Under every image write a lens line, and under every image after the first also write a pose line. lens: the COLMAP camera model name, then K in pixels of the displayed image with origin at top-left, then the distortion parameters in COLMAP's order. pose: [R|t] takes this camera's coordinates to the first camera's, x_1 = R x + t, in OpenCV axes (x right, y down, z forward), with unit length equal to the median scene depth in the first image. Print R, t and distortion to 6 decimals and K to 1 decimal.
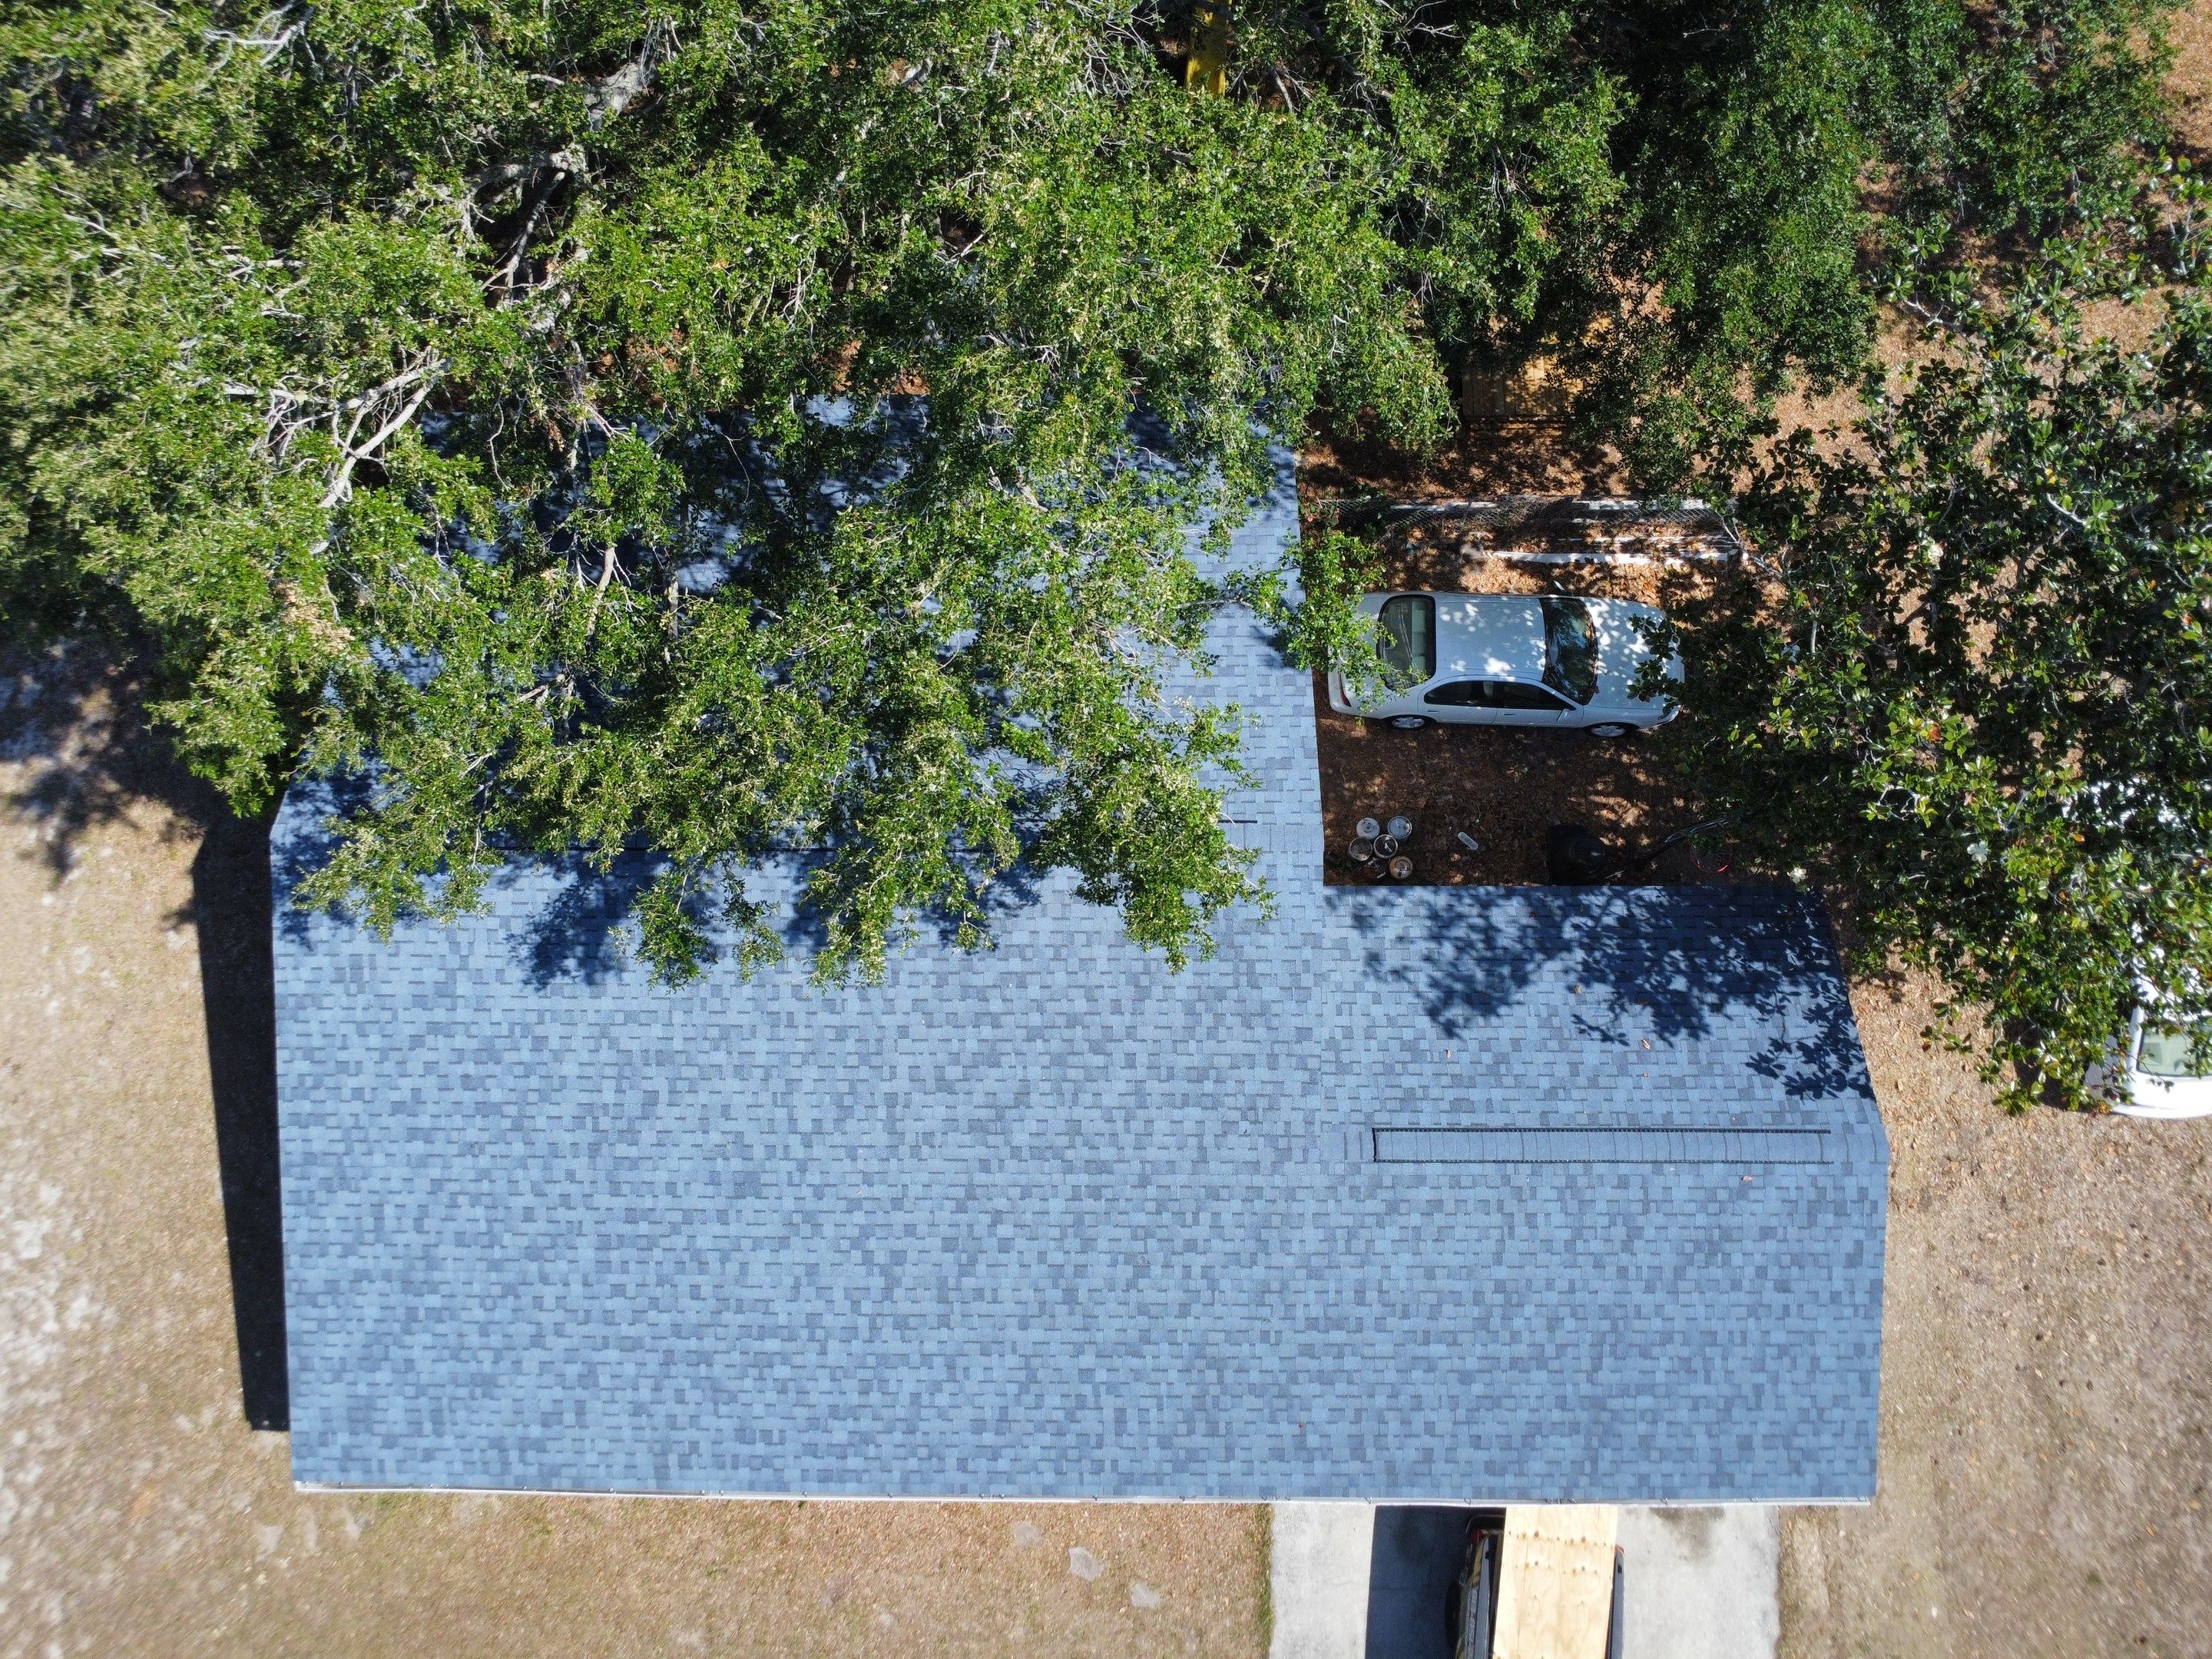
lens RADIAL K [[1604.3, 0, 1107.8], [0, 1604.3, 831.2], [0, 0, 1]] dist [-0.032920, 0.000911]
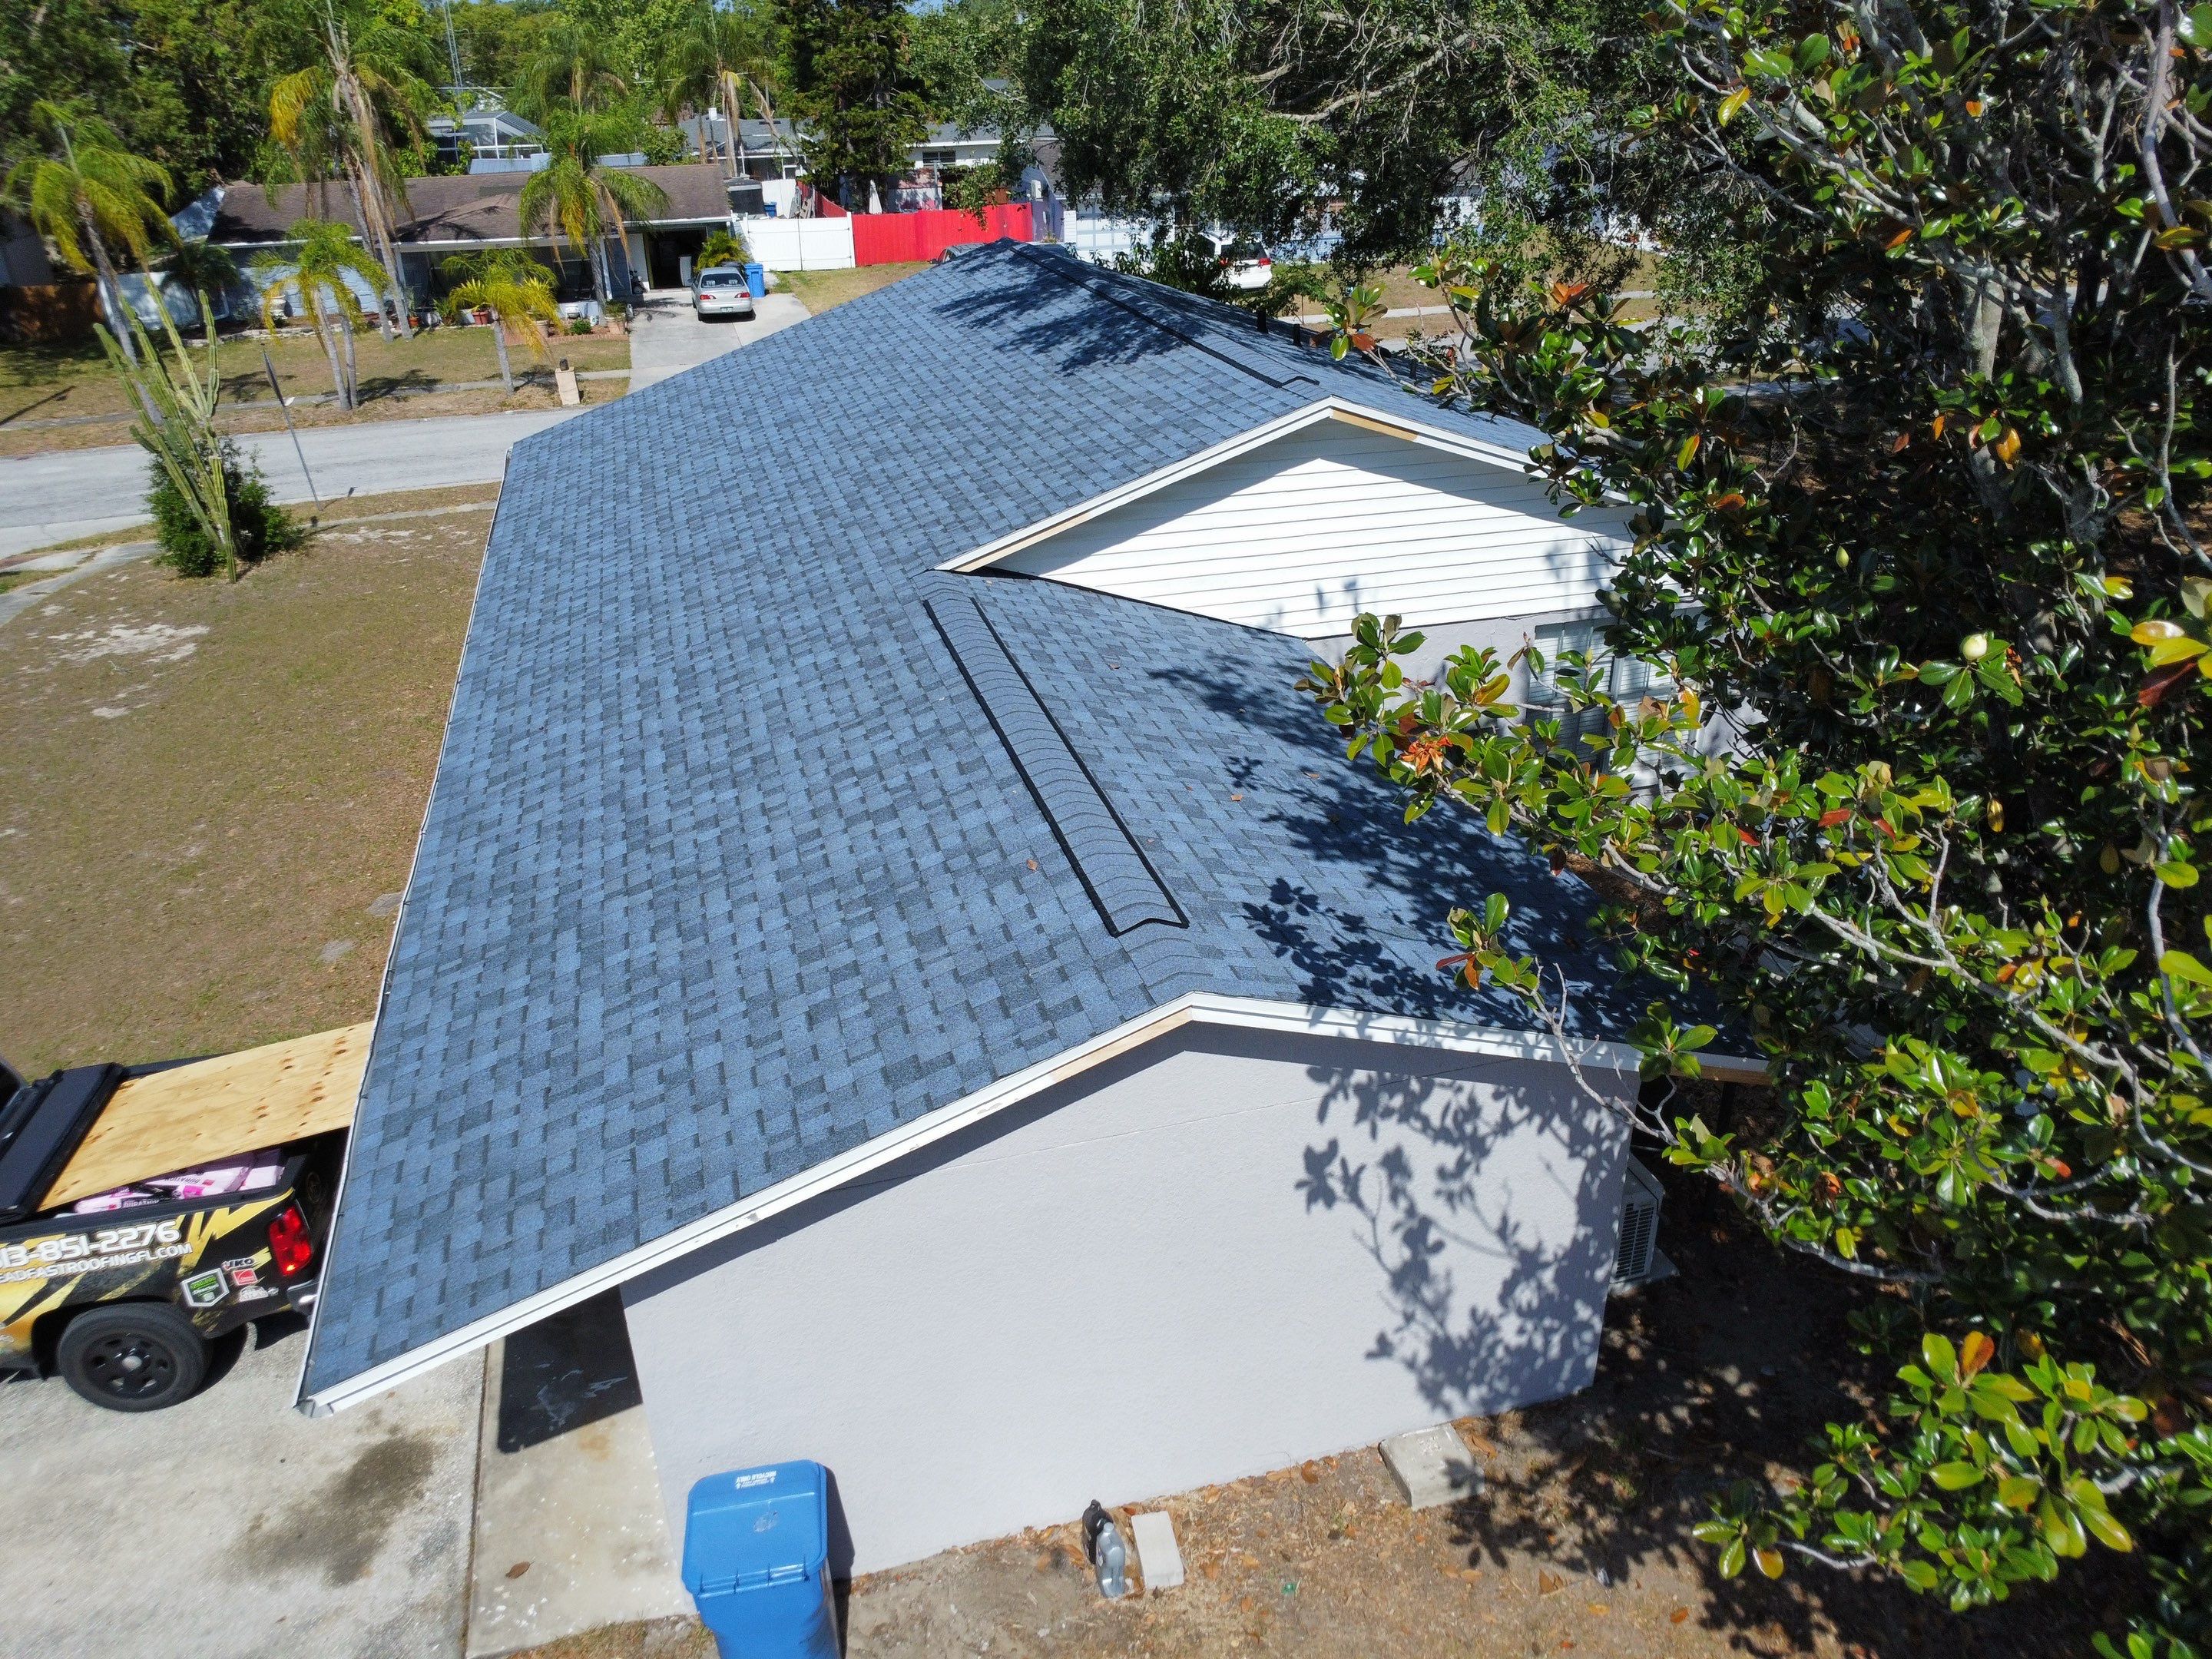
lens RADIAL K [[1604.3, 0, 1105.4], [0, 1604.3, 828.3], [0, 0, 1]] dist [-0.032920, 0.000911]
pose [[0.278933, 0.442668, -0.852198, 0.785065], [-0.923123, 0.368161, -0.110908, 0.243030], [0.264651, 0.817620, 0.511330, 0.752025]]
